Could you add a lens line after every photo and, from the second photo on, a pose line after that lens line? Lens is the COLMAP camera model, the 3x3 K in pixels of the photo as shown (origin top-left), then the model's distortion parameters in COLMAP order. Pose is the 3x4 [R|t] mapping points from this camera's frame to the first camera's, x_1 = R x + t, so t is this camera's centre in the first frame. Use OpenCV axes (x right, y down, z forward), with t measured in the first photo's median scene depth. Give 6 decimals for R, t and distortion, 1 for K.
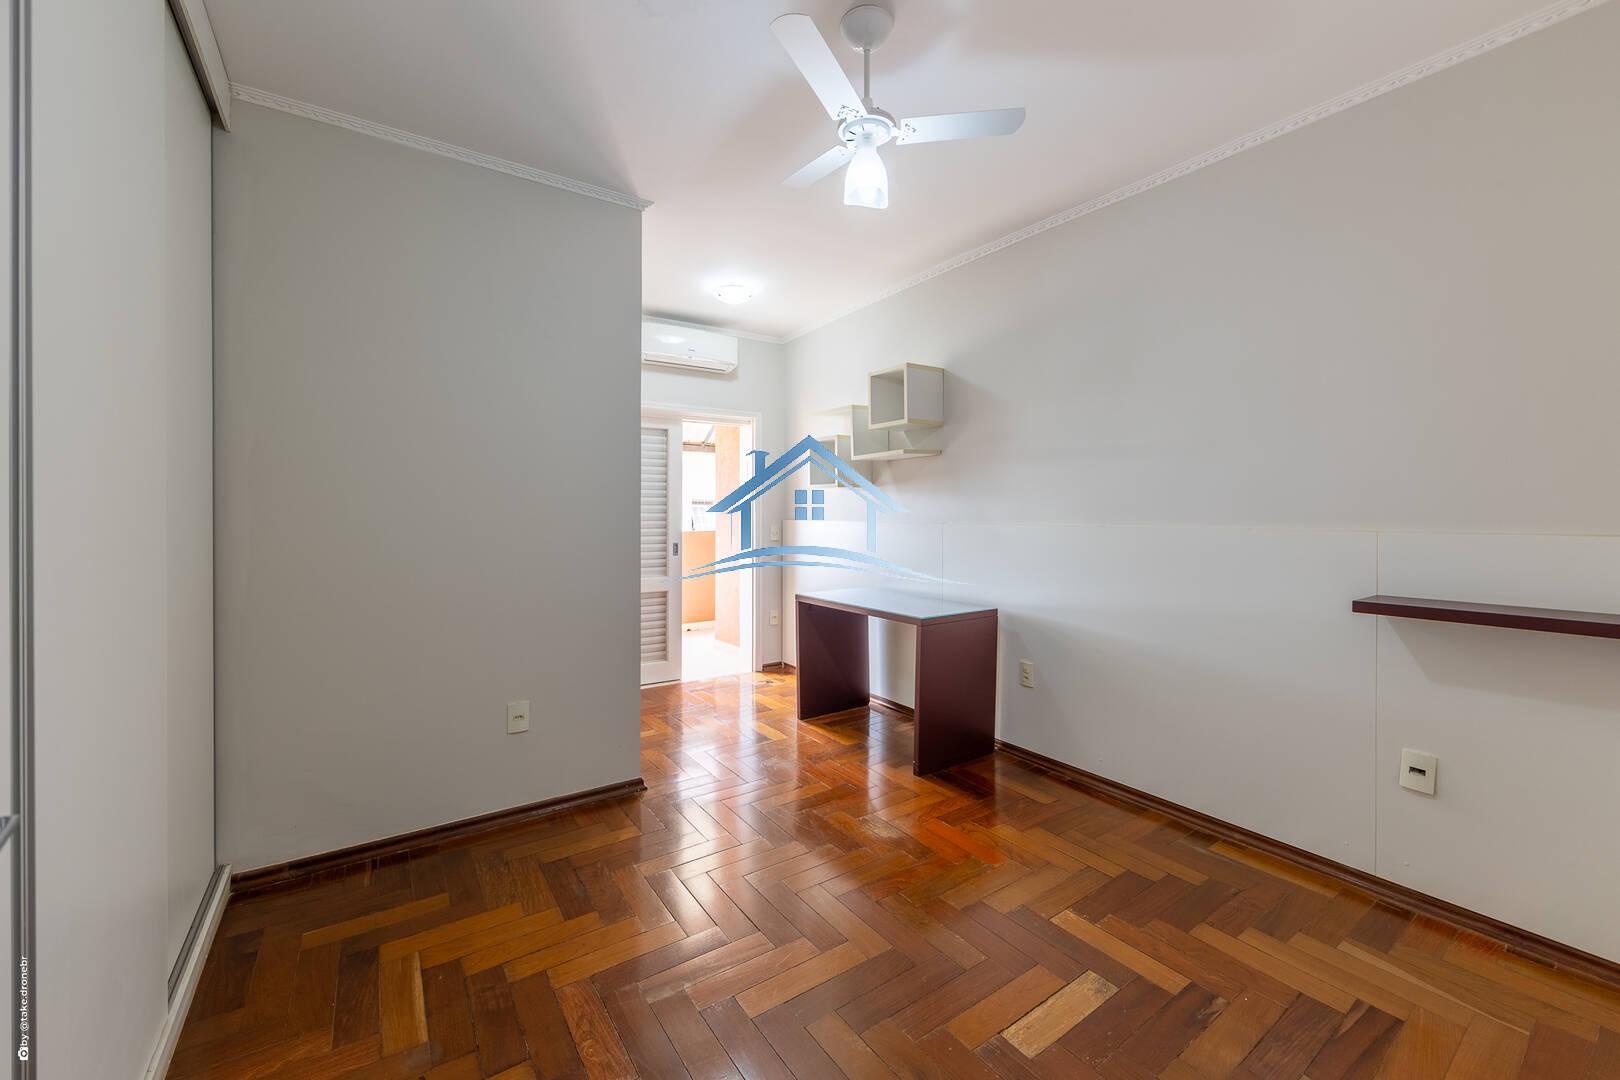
lens RADIAL K [[640.9, 0, 799.1], [0, 640.9, 514.3], [0, 0, 1]] dist [-0.001112, -0.000831]
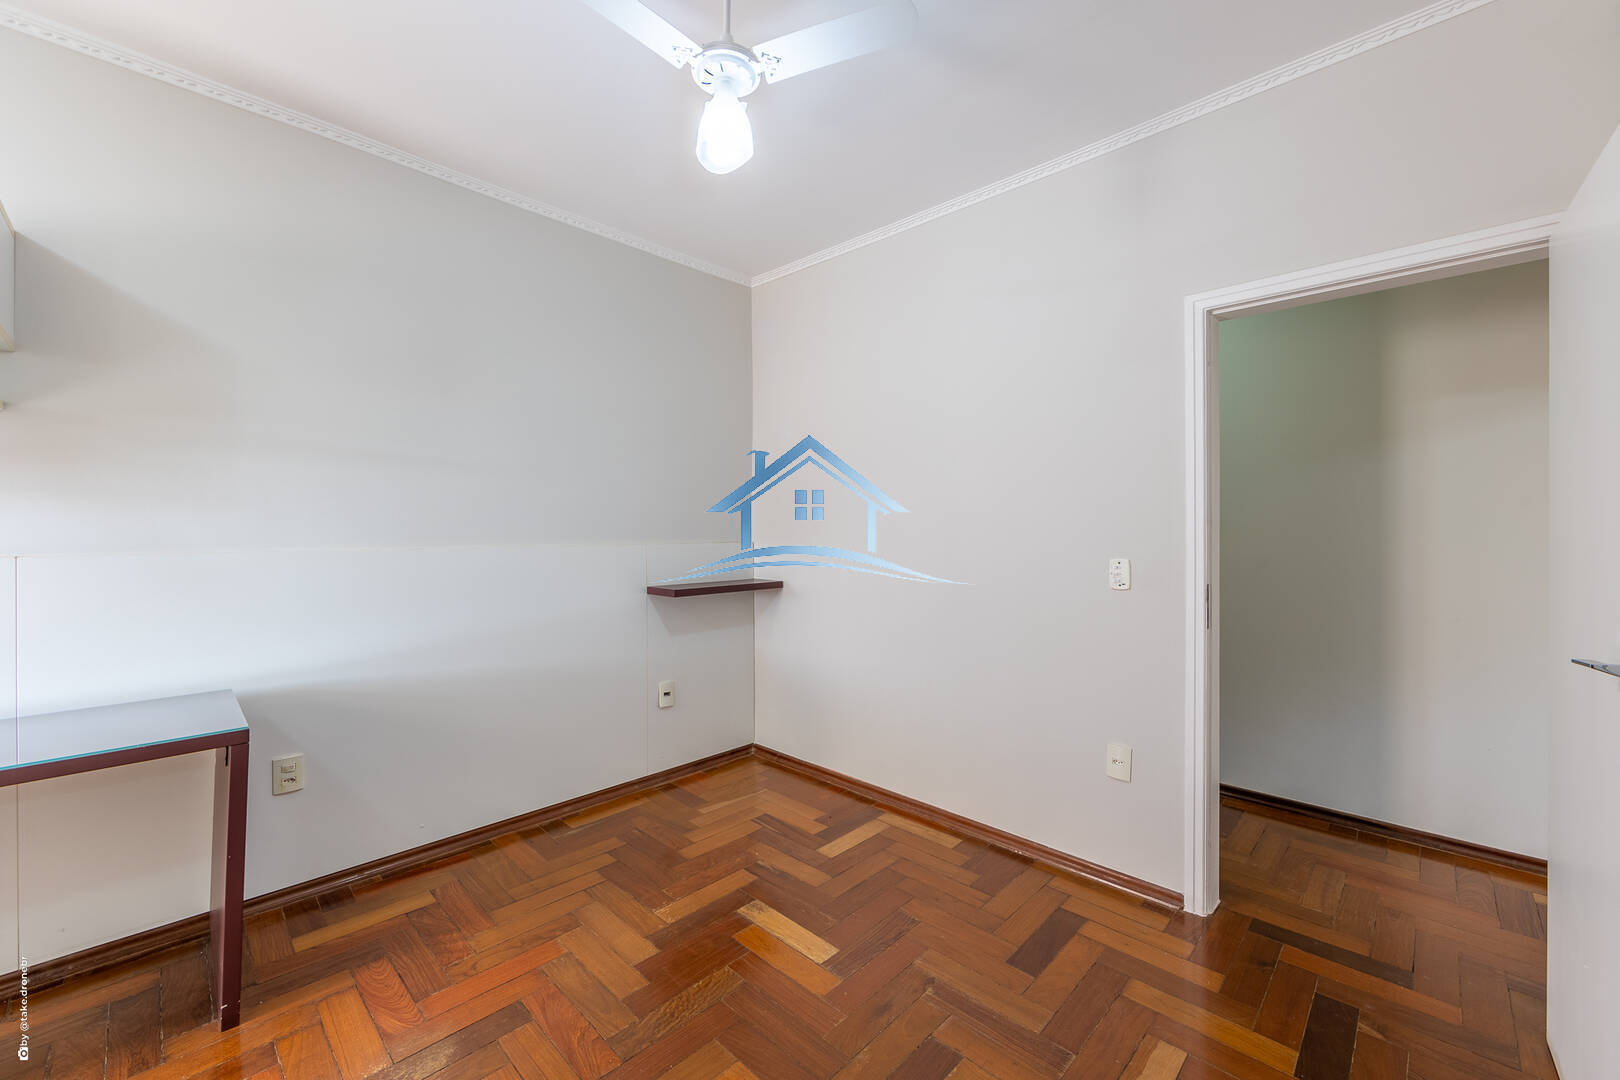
lens RADIAL K [[640.9, 0, 814.3], [0, 640.9, 530.3], [0, 0, 1]] dist [-0.001112, -0.000831]
pose [[-0.201537, -0.001009, 0.979480, -0.599990], [0.007953, 0.999965, 0.002667, -0.004631], [-0.979449, 0.008327, -0.201522, 0.868251]]
